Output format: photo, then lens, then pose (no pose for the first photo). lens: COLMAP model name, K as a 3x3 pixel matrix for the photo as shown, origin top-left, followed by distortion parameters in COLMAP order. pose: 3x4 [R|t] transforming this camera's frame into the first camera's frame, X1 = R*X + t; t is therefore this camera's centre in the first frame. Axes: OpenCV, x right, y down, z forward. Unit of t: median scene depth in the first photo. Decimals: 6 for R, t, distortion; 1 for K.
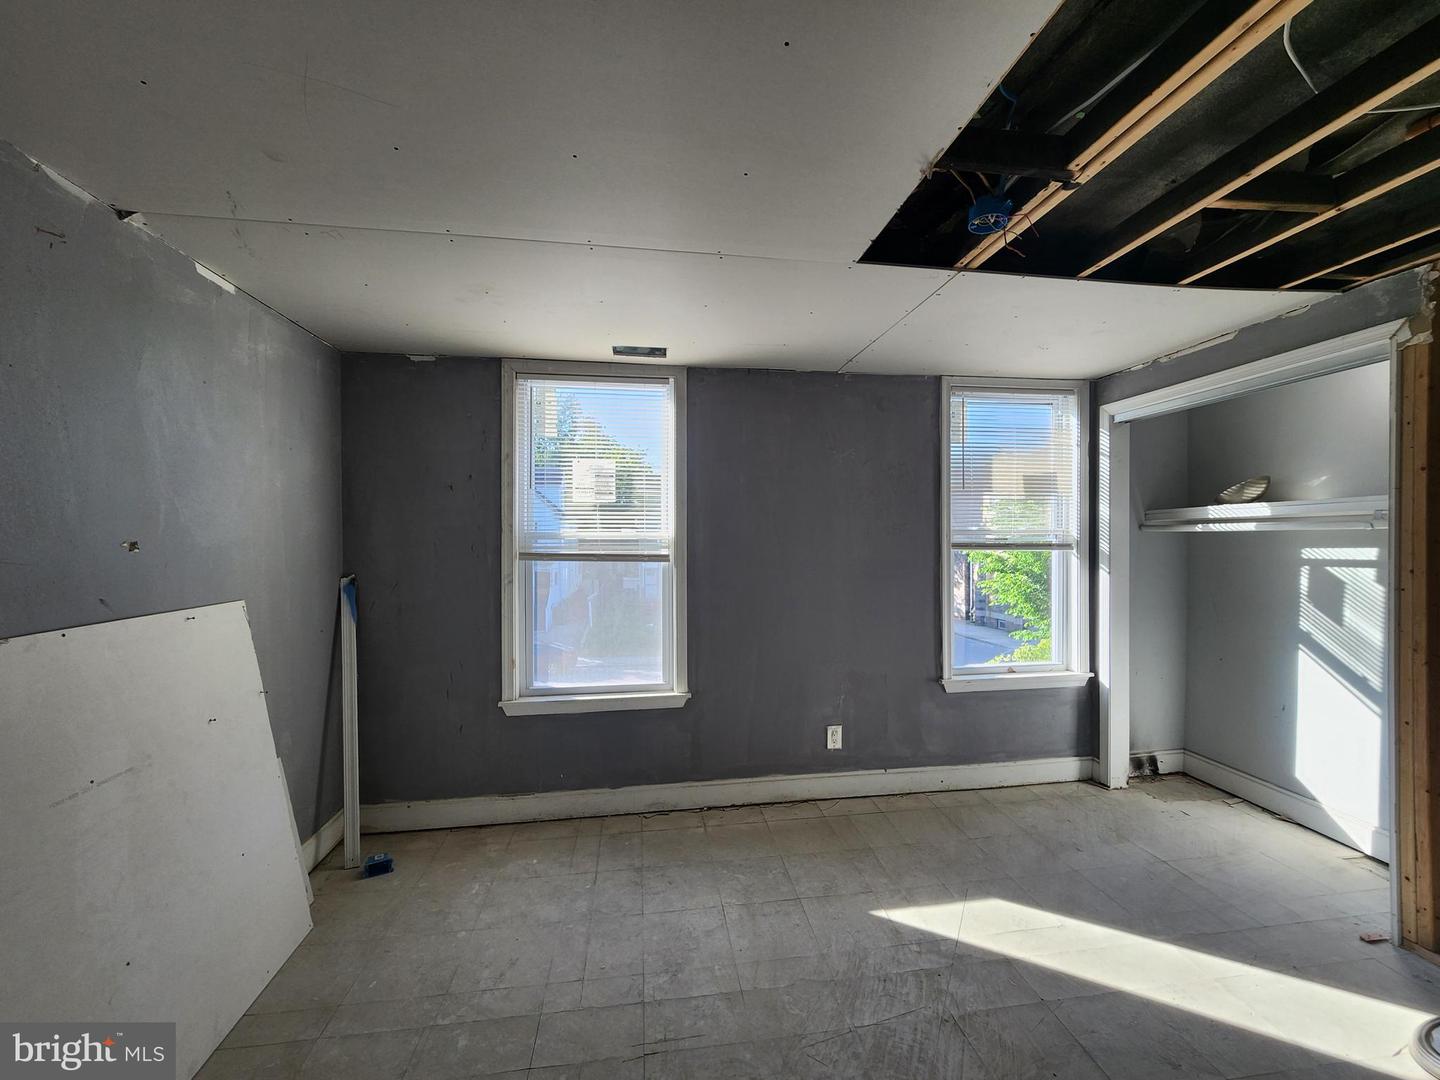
lens RADIAL K [[589.6, 0, 730.6], [0, 589.6, 541.6], [0, 0, 1]] dist [-0.001518, -0.000522]
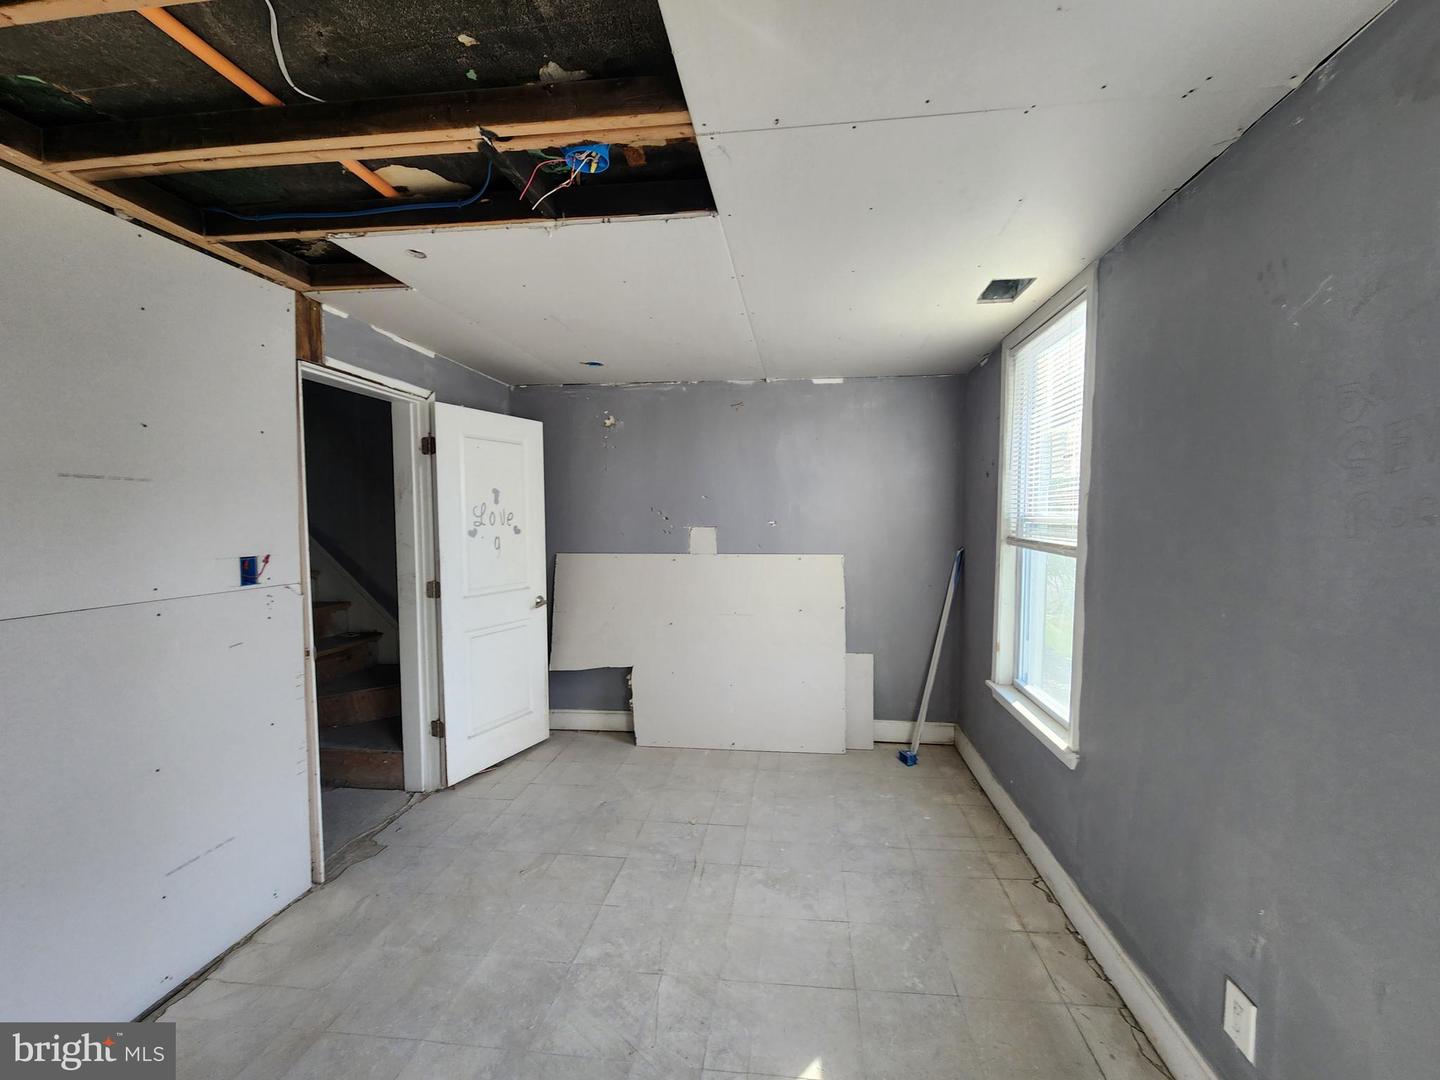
lens RADIAL K [[589.6, 0, 730.6], [0, 589.6, 541.6], [0, 0, 1]] dist [-0.001518, -0.000522]
pose [[-0.270368, 0.045953, -0.961660, 0.691452], [-0.005933, 0.998762, 0.049394, -0.017853], [0.962739, 0.019060, -0.269761, 0.815227]]
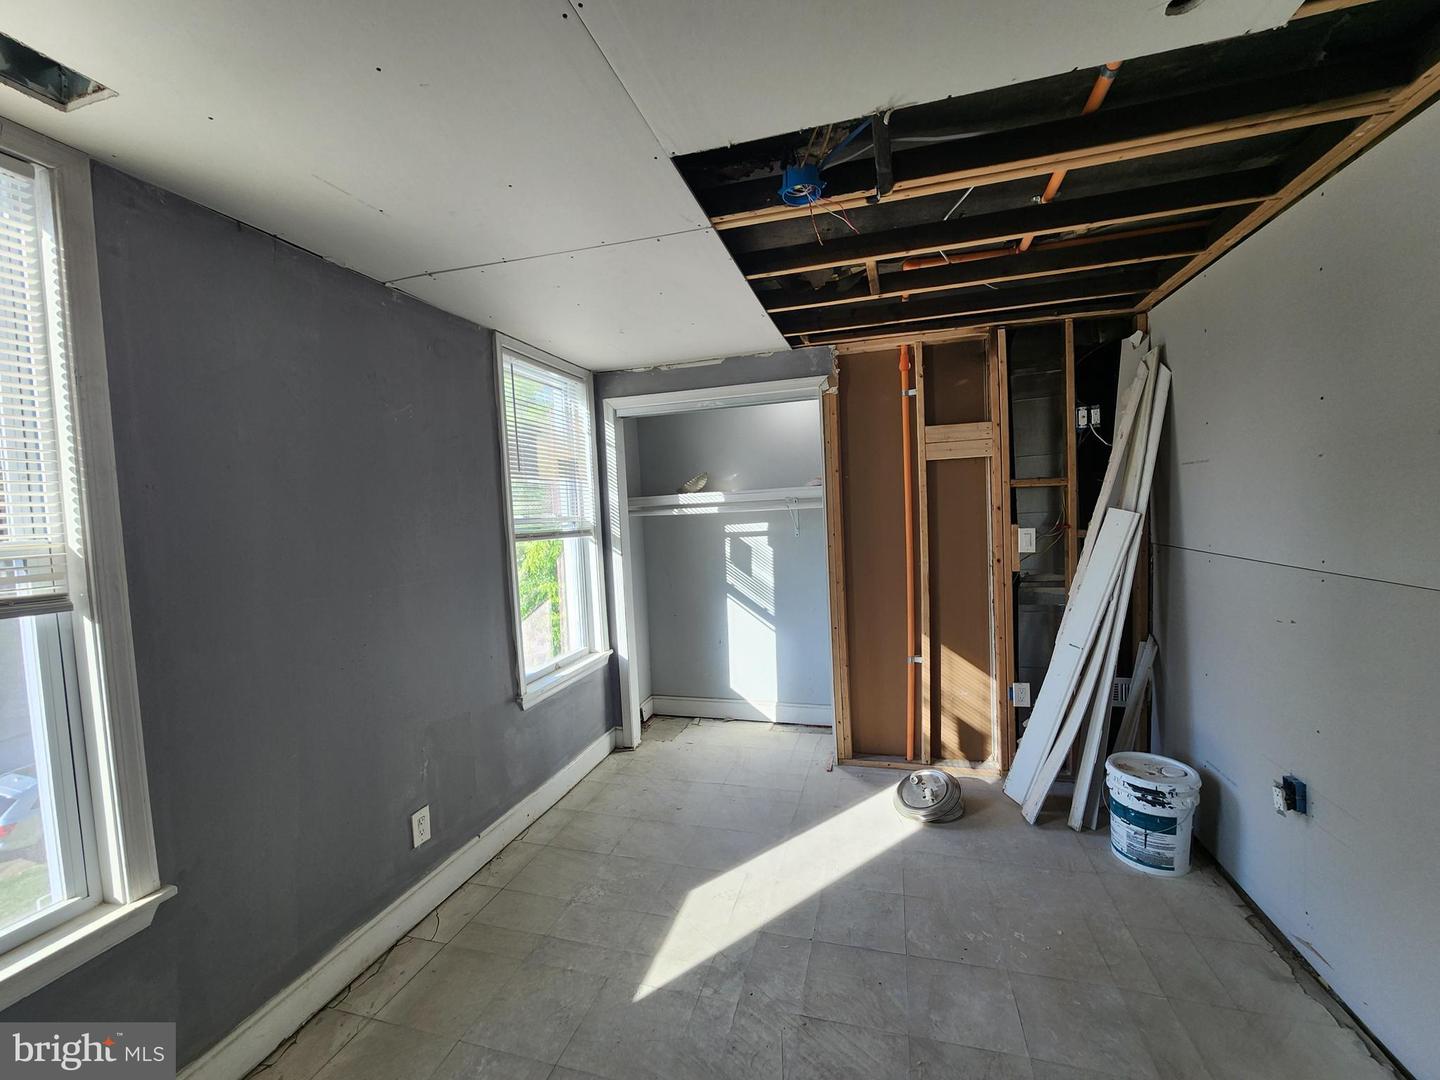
lens RADIAL K [[589.6, 0, 730.6], [0, 589.6, 541.6], [0, 0, 1]] dist [-0.001518, -0.000522]
pose [[0.403743, -0.059887, 0.912910, -0.300099], [0.048735, 0.997846, 0.043906, -0.010322], [-0.913574, 0.026764, 0.405792, 0.412811]]
